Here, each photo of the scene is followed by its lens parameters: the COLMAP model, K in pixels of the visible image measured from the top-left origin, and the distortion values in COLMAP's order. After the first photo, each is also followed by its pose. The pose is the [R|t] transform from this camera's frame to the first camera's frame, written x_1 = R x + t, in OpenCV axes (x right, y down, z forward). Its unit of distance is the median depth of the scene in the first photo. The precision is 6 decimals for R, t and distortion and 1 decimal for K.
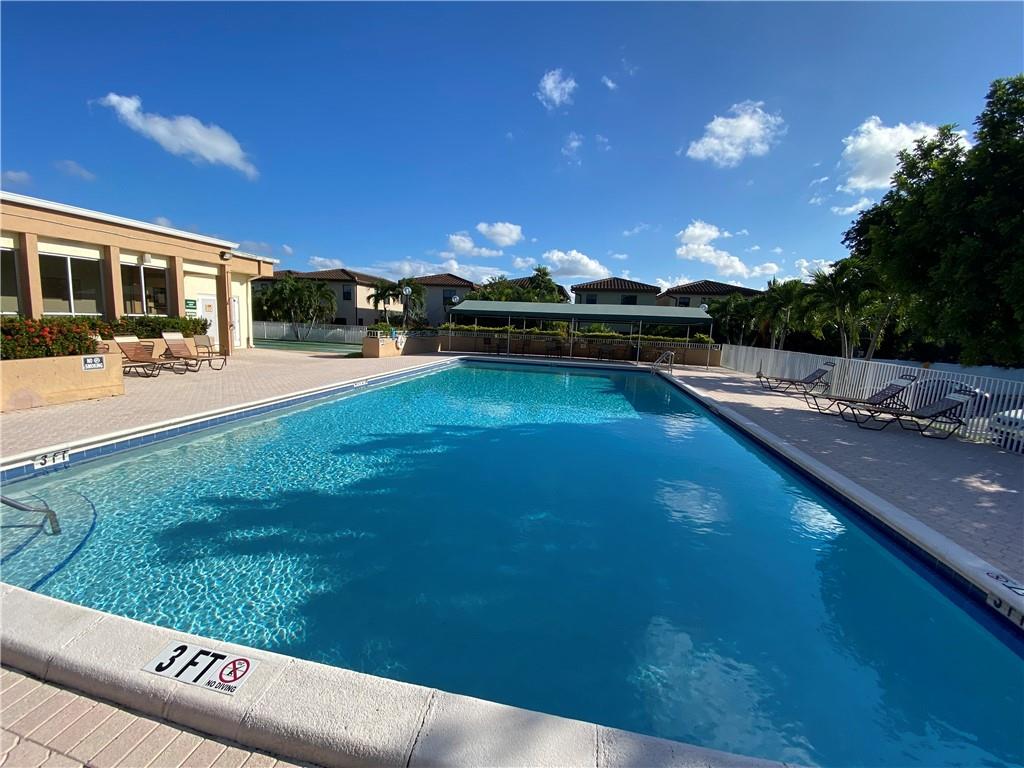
lens RADIAL K [[421.2, 0, 513.0], [0, 421.2, 382.8], [0, 0, 1]] dist [0.011030, -0.016402]
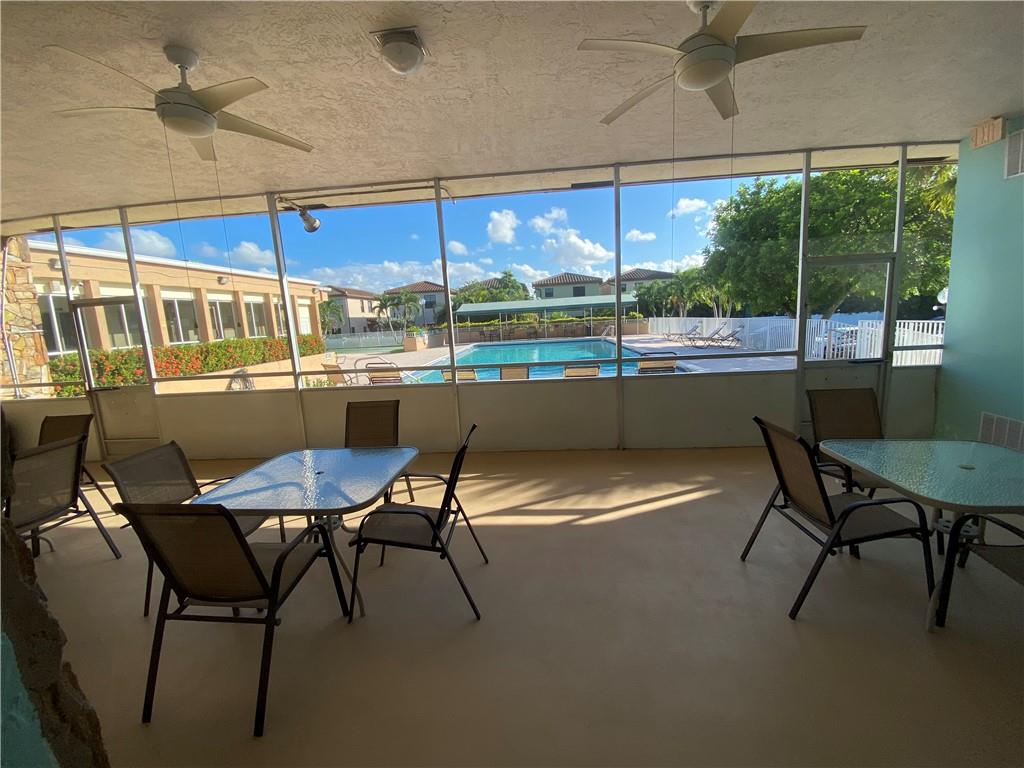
lens RADIAL K [[421.2, 0, 511.1], [0, 421.2, 381.8], [0, 0, 1]] dist [0.011030, -0.016402]
pose [[0.989430, -0.110138, 0.094331, -0.111401], [0.108743, 0.993872, 0.019819, 0.039477], [-0.095936, -0.009352, 0.995344, -0.344961]]
